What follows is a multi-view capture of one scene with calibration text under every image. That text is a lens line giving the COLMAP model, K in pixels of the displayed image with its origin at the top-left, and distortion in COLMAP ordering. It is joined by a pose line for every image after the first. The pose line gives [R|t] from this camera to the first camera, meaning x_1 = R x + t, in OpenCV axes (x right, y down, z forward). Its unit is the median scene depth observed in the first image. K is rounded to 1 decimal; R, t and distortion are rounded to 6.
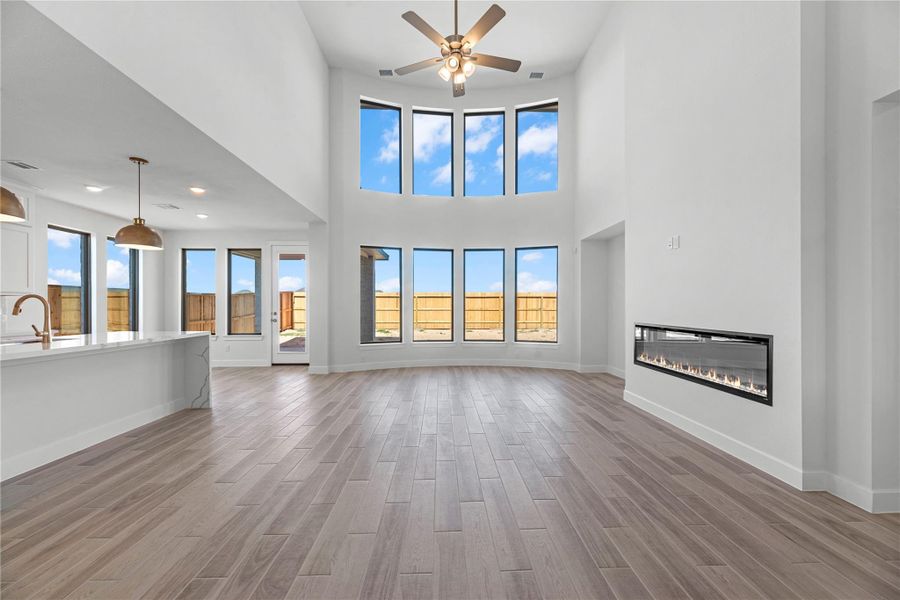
lens RADIAL K [[364.7, 0, 458.4], [0, 364.7, 305.3], [0, 0, 1]] dist [-0.002399, 0.000002]
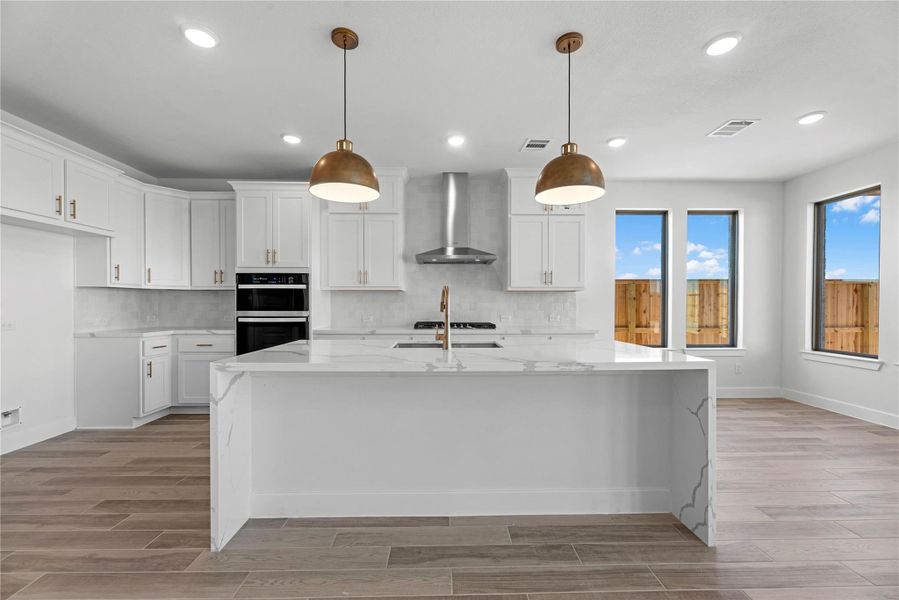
lens RADIAL K [[364.3, 0, 451.8], [0, 364.3, 303.8], [0, 0, 1]] dist [-0.002399, 0.000002]
pose [[-0.022486, 0.010252, -0.999695, -0.261530], [-0.003156, 0.999942, 0.010325, 0.003083], [0.999742, 0.003387, -0.022452, 0.704375]]
